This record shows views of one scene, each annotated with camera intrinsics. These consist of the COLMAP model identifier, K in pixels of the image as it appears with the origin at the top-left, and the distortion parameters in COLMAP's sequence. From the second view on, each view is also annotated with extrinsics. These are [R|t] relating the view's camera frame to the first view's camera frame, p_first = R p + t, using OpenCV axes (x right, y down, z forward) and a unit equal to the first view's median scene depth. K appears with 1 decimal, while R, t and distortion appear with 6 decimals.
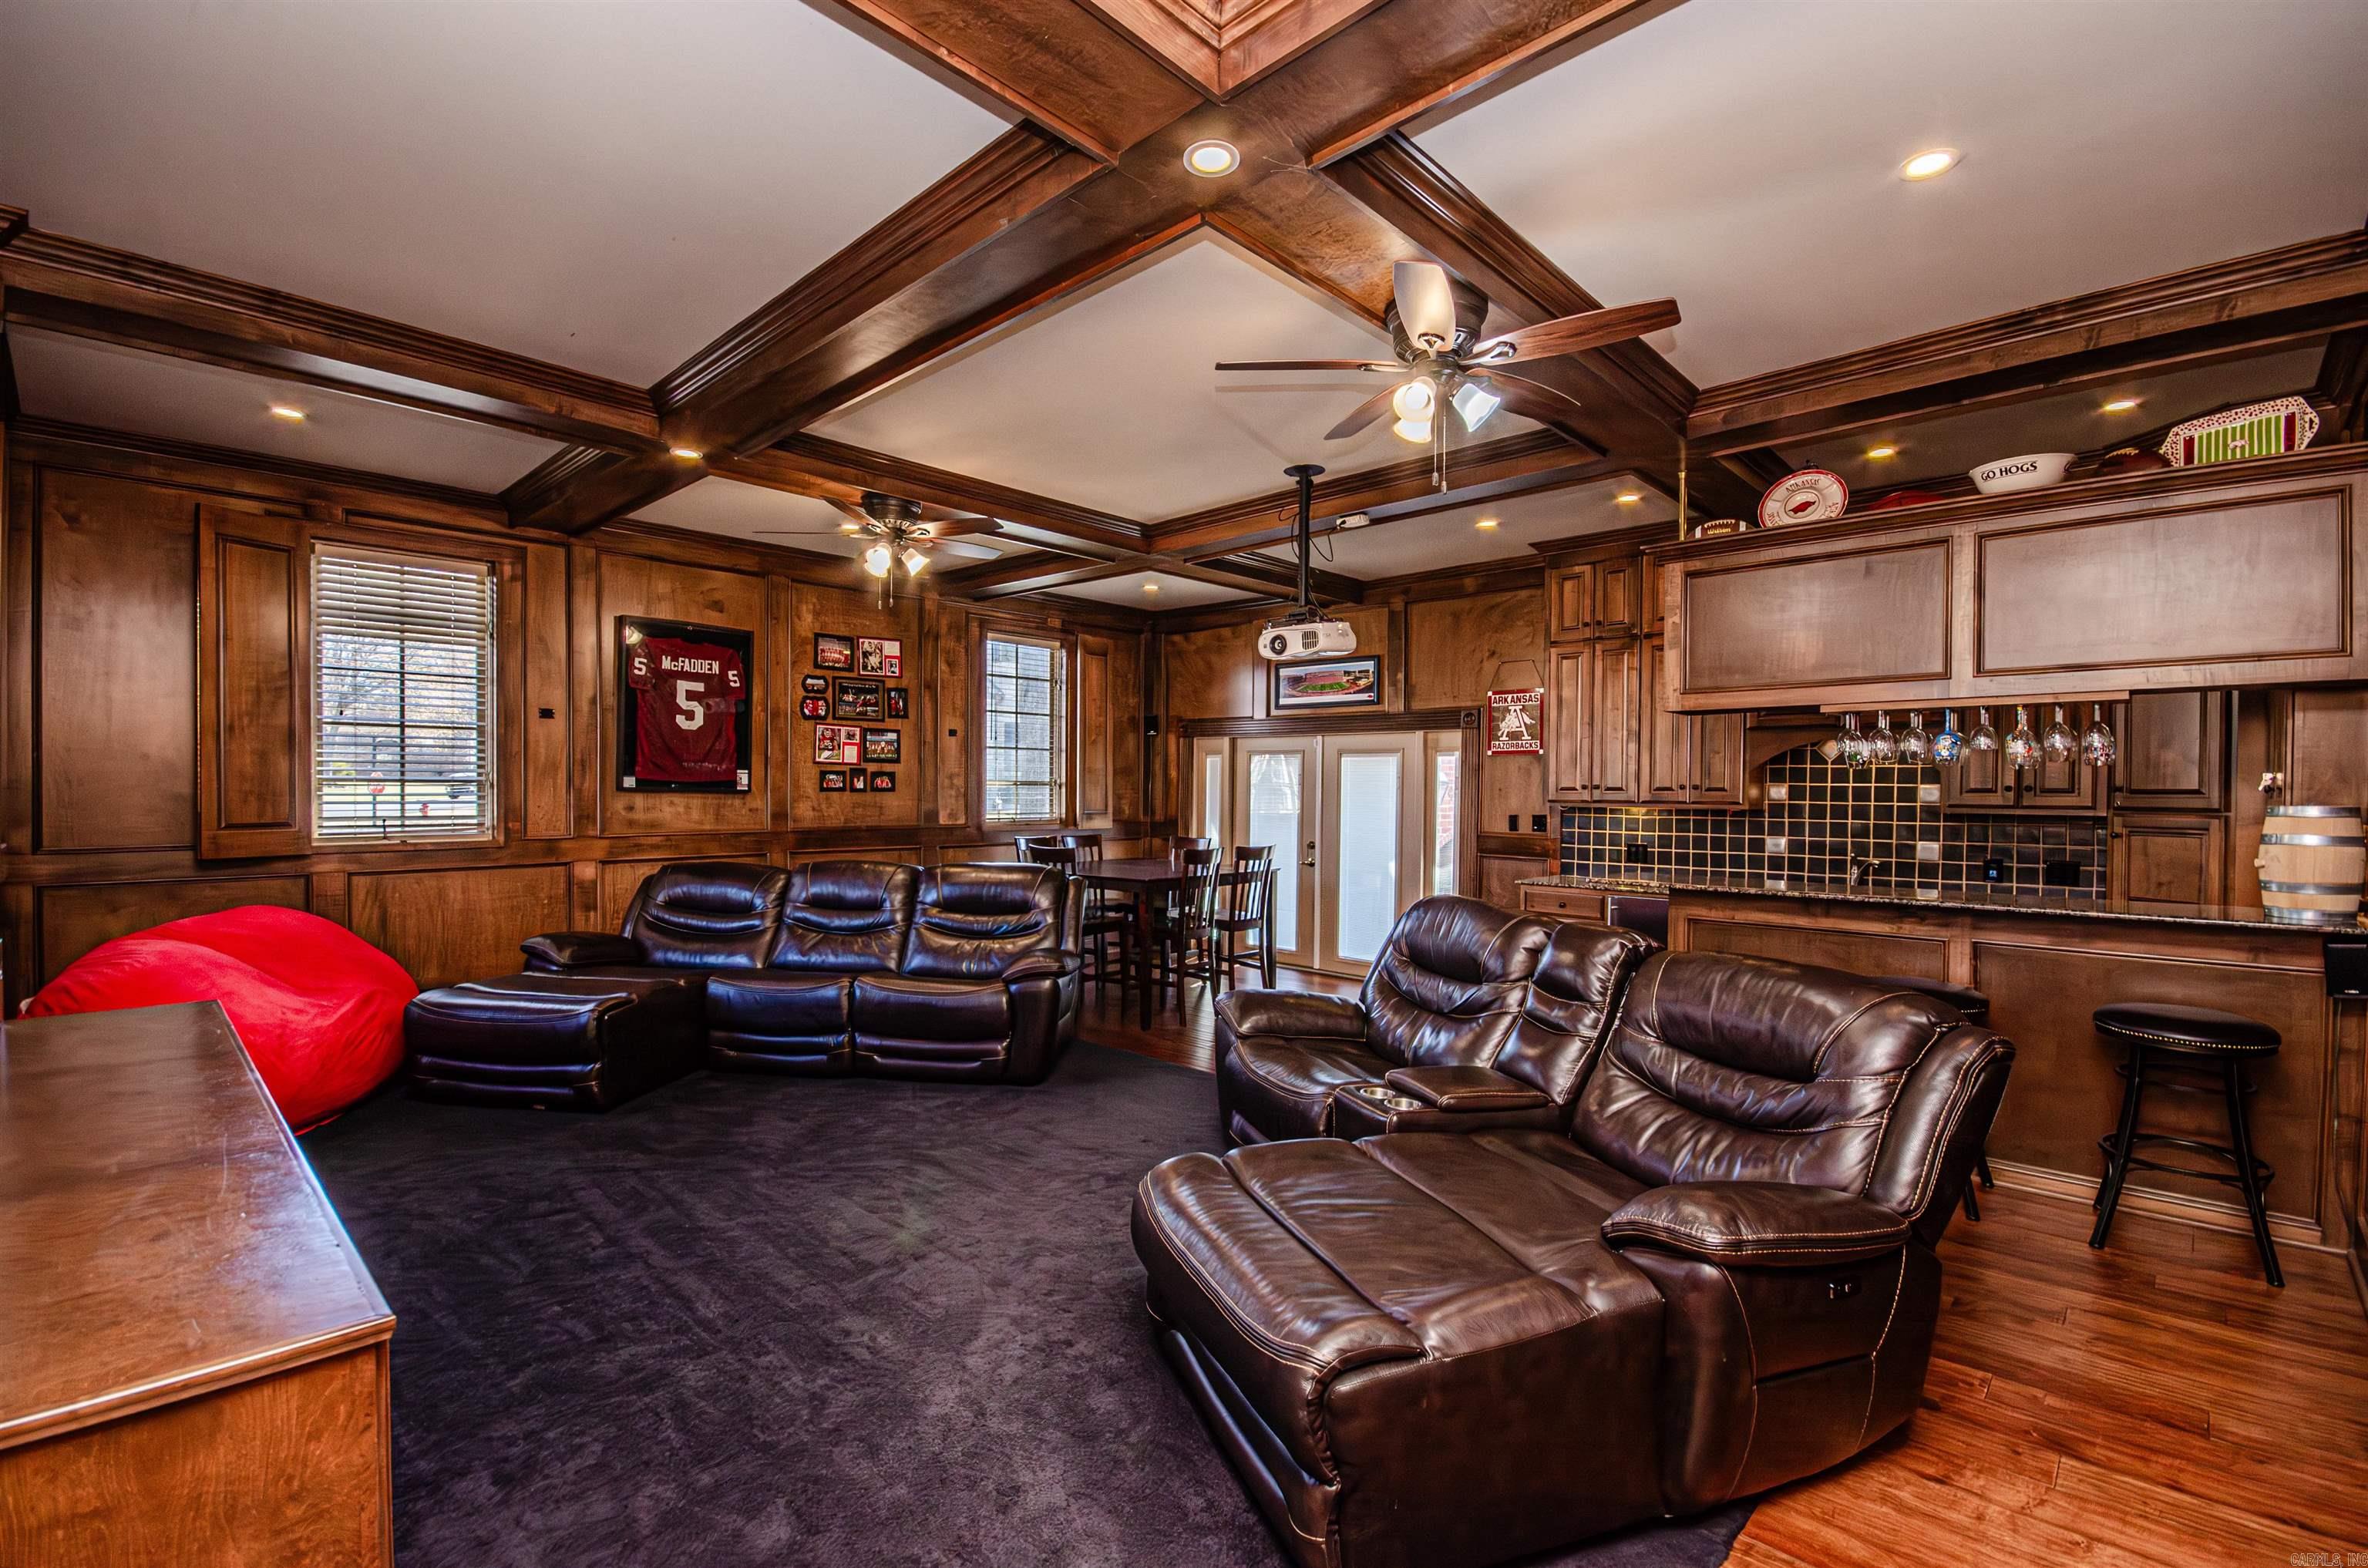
lens RADIAL K [[1044.5, 0, 1183.4], [0, 1044.5, 798.7], [0, 0, 1]] dist [-0.013687, -0.001050]
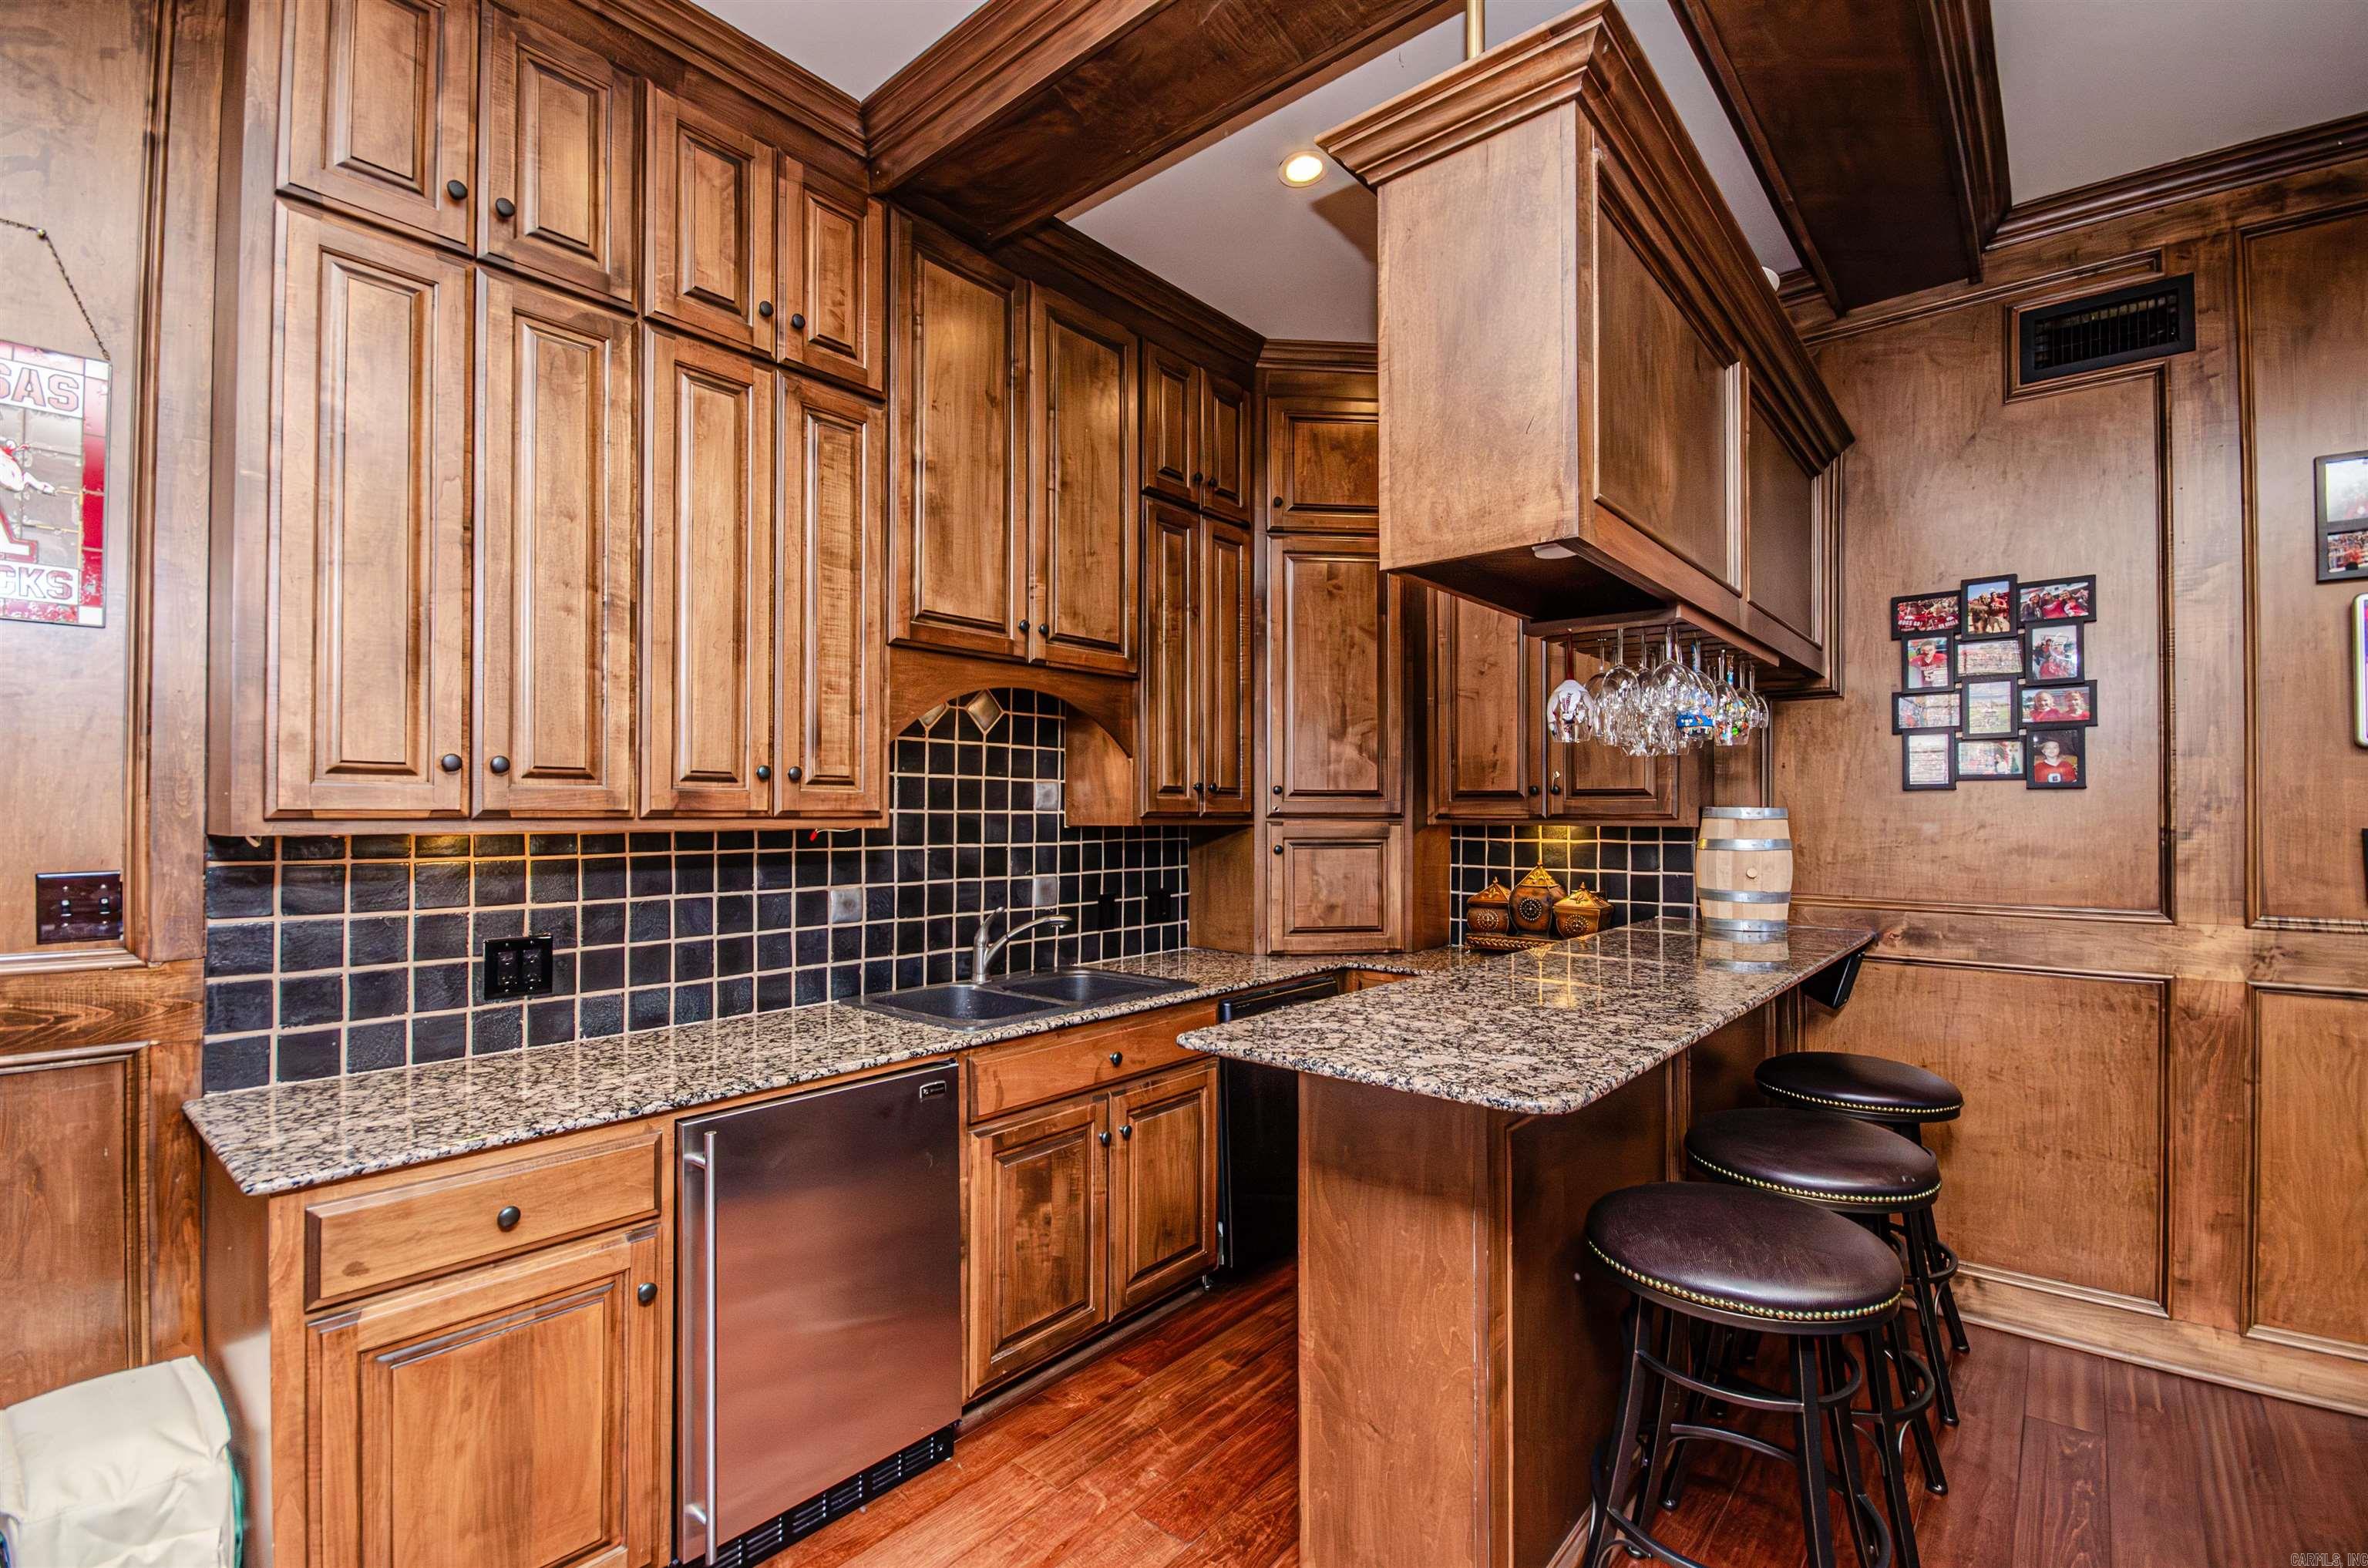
lens RADIAL K [[1044.5, 0, 1189.0], [0, 1044.5, 797.5], [0, 0, 1]] dist [-0.013687, -0.001050]
pose [[-0.048833, 0.001807, 0.998805, 0.102402], [0.000094, 0.999998, -0.001804, -0.001507], [-0.998807, 0.000006, -0.048833, 0.868072]]
